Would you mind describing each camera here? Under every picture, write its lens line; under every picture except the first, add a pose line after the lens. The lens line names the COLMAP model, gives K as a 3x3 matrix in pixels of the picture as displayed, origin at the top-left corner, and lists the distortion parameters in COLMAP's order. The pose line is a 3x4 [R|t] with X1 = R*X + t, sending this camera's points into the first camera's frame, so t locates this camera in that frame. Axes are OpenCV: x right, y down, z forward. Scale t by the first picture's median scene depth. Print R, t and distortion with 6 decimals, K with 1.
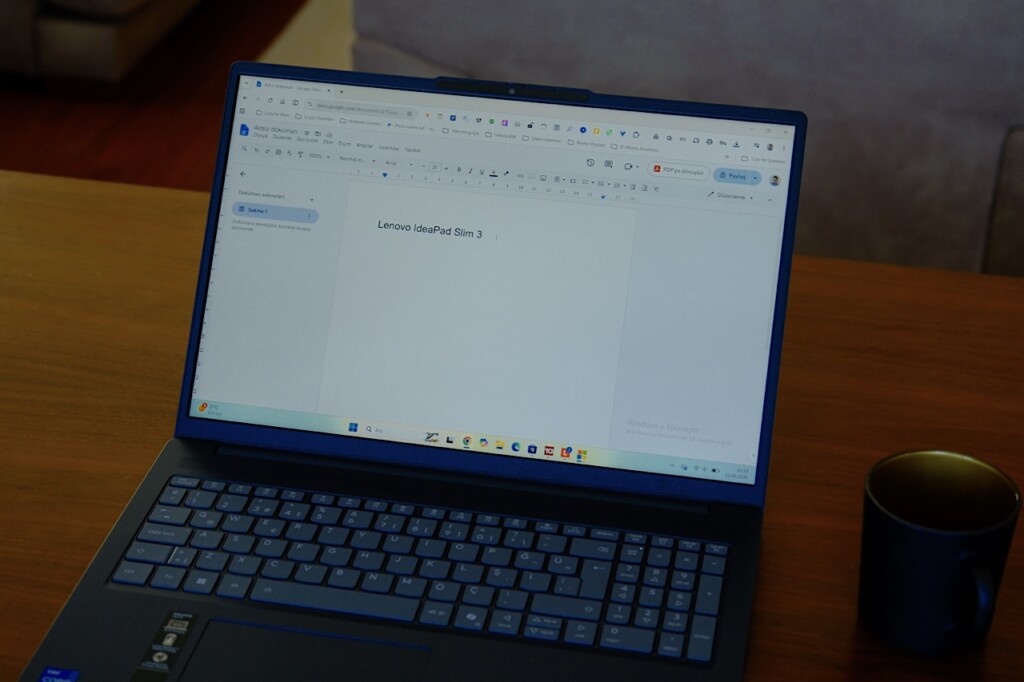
lens RADIAL K [[1908.3, 0, 512.0], [0, 1908.3, 341.0], [0, 0, 1]] dist [0.038887, -0.376347]
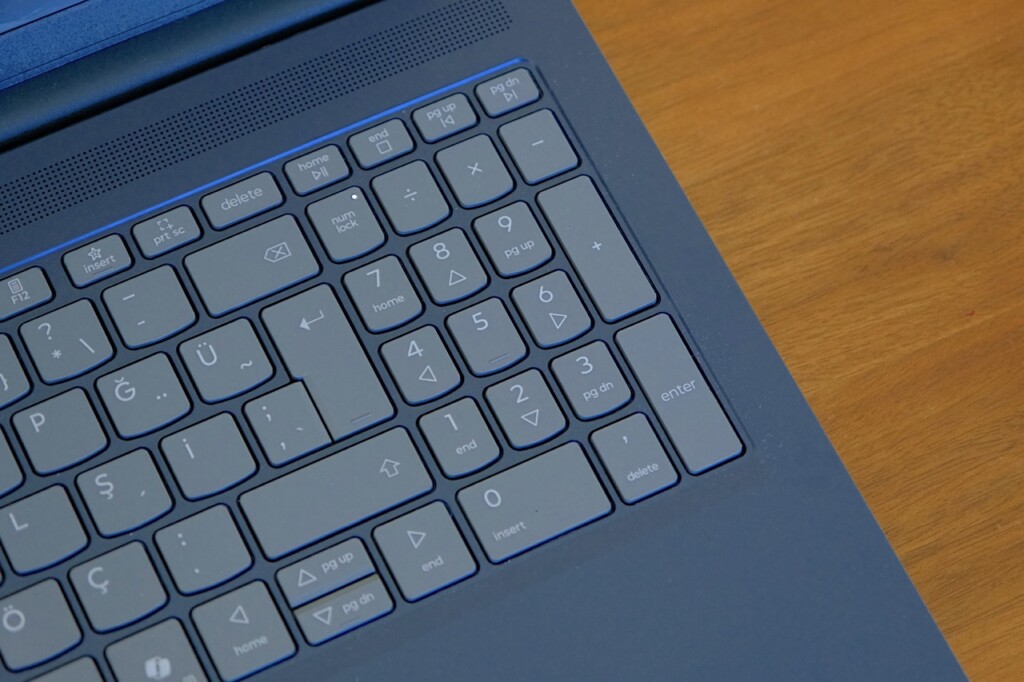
lens RADIAL K [[3183.9, 0, 512.0], [0, 3183.9, 341.0], [0, 0, 1]] dist [-0.152203, 0.082133]
pose [[0.795330, -0.538126, 0.279054, -0.099319], [0.279953, 0.734390, 0.618302, -0.251987], [-0.537659, -0.413632, 0.734732, 0.505347]]
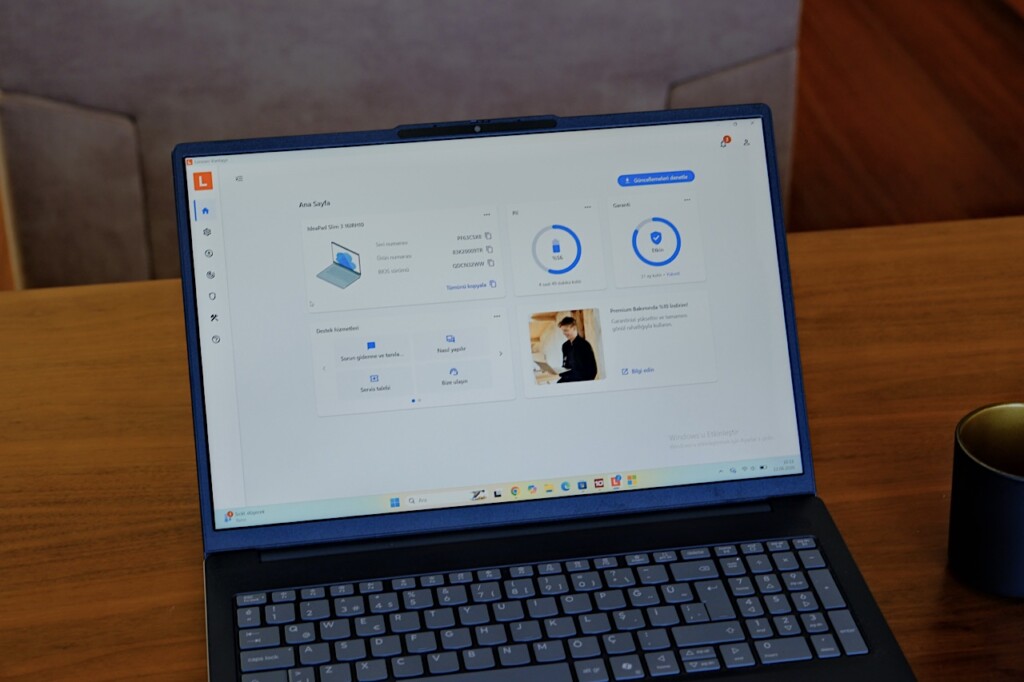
lens RADIAL K [[1908.3, 0, 512.0], [0, 1908.3, 341.0], [0, 0, 1]] dist [0.038887, -0.376347]
pose [[0.939135, -0.191662, 0.285117, -0.305933], [0.188861, 0.981285, 0.037562, -0.063222], [-0.286980, 0.018572, 0.957757, 0.074181]]
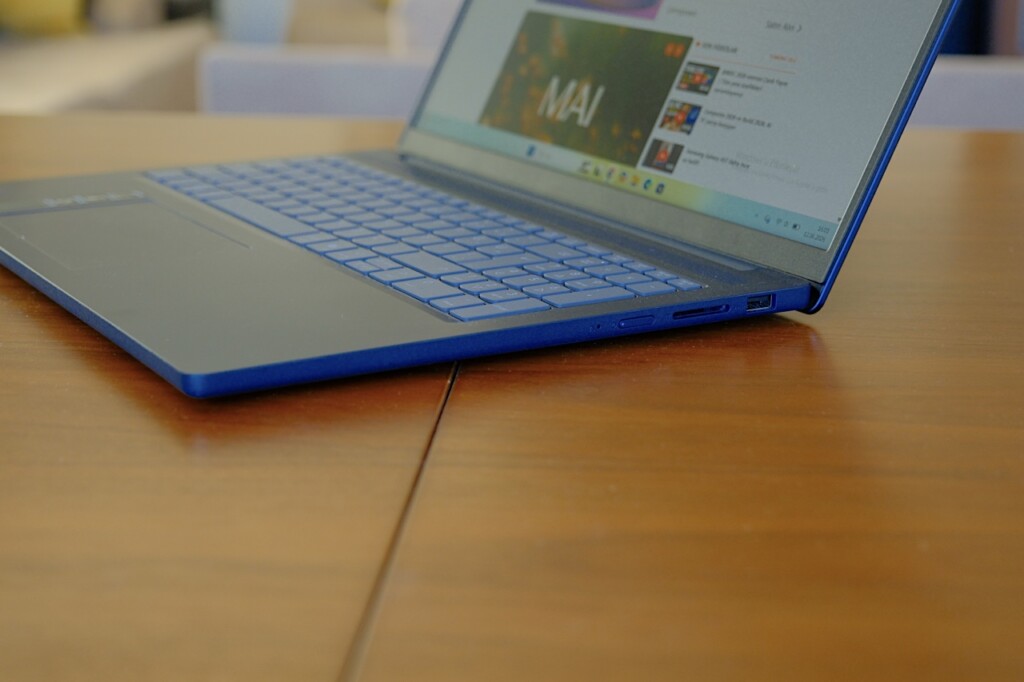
lens RADIAL K [[1893.0, 0, 512.0], [0, 1893.0, 341.0], [0, 0, 1]] dist [0.154107, 0.016080]
pose [[0.652227, 0.184912, -0.735124, 0.562205], [-0.373644, 0.922216, -0.099537, 0.216695], [0.659538, 0.339595, 0.670585, 0.519818]]
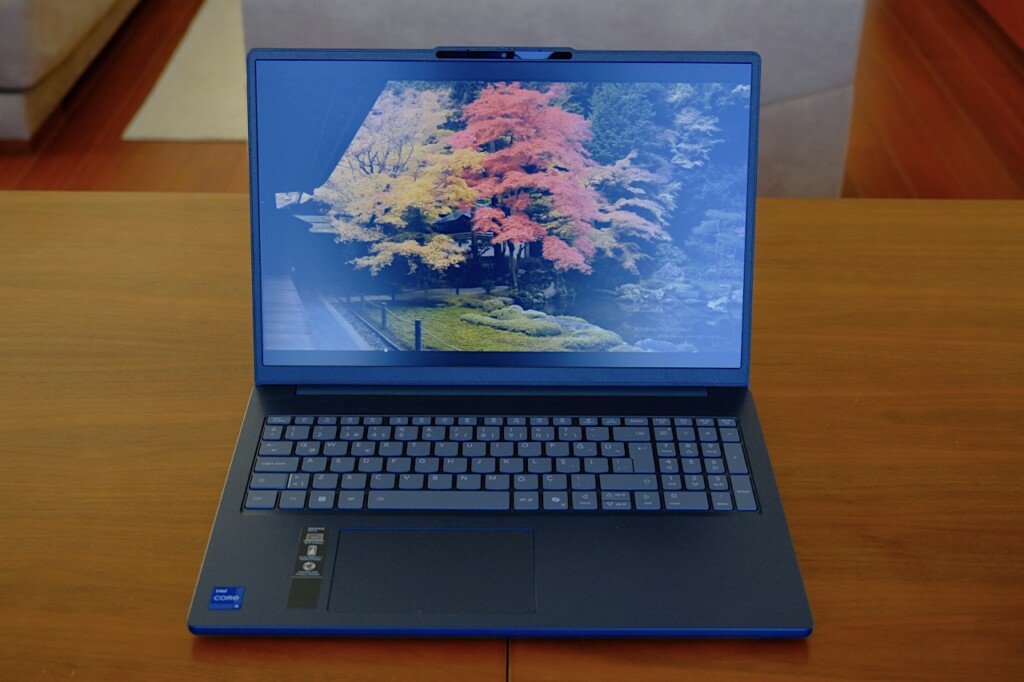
lens RADIAL K [[1378.1, 0, 512.0], [0, 1378.1, 341.0], [0, 0, 1]] dist [-0.028073, 0.023351]
pose [[0.981871, -0.107685, 0.155994, -0.164074], [0.104497, 0.994116, 0.028521, 0.016226], [-0.158147, -0.011703, 0.987346, 0.138983]]
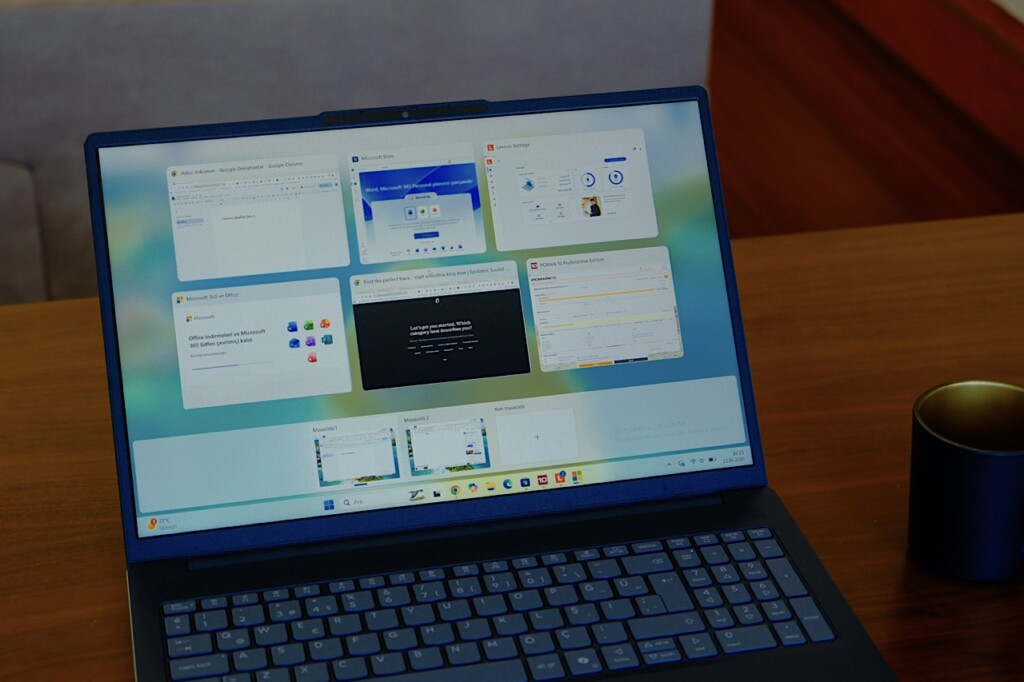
lens RADIAL K [[1908.3, 0, 512.0], [0, 1908.3, 341.0], [0, 0, 1]] dist [0.038887, -0.376347]
pose [[0.916690, -0.200855, 0.345452, -0.322465], [0.213890, 0.976858, 0.000393, -0.013363], [-0.337537, 0.073529, 0.938436, 0.127365]]
